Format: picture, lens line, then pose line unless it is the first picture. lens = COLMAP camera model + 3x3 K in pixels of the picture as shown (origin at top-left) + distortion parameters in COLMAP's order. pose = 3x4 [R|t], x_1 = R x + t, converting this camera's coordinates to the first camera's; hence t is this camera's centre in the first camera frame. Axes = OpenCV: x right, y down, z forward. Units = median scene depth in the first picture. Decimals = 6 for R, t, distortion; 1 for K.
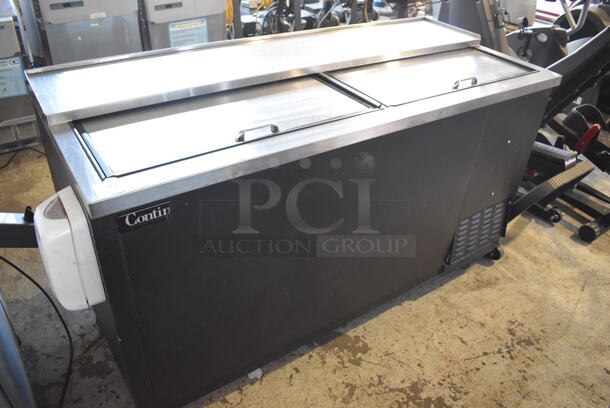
lens RADIAL K [[481.5, 0, 303.4], [0, 481.5, 203.2], [0, 0, 1]] dist [-0.087881, 0.006197]
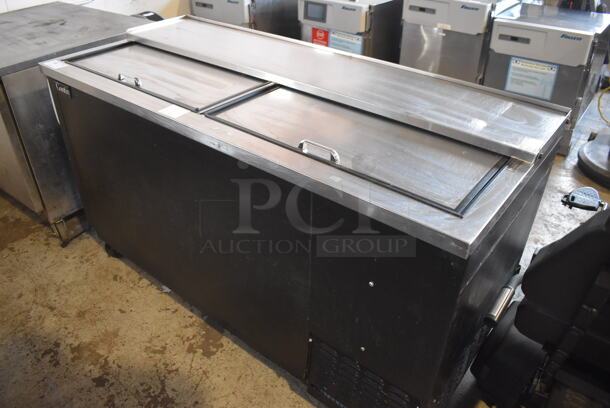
lens RADIAL K [[481.5, 0, 306.8], [0, 481.5, 204.0], [0, 0, 1]] dist [-0.087881, 0.006197]
pose [[0.293303, 0.495104, -0.817830, 0.760745], [-0.541434, 0.791064, 0.284723, -0.301986], [0.787923, 0.359291, 0.500088, 0.497934]]
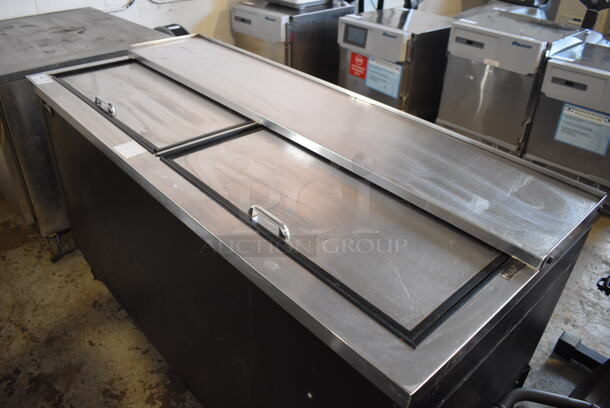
lens RADIAL K [[481.5, 0, 306.5], [0, 481.5, 203.1], [0, 0, 1]] dist [-0.087881, 0.006197]
pose [[0.148767, 0.495807, -0.855595, 0.663260], [-0.591920, 0.737746, 0.324594, -0.383824], [0.792148, 0.458155, 0.403231, 0.604605]]
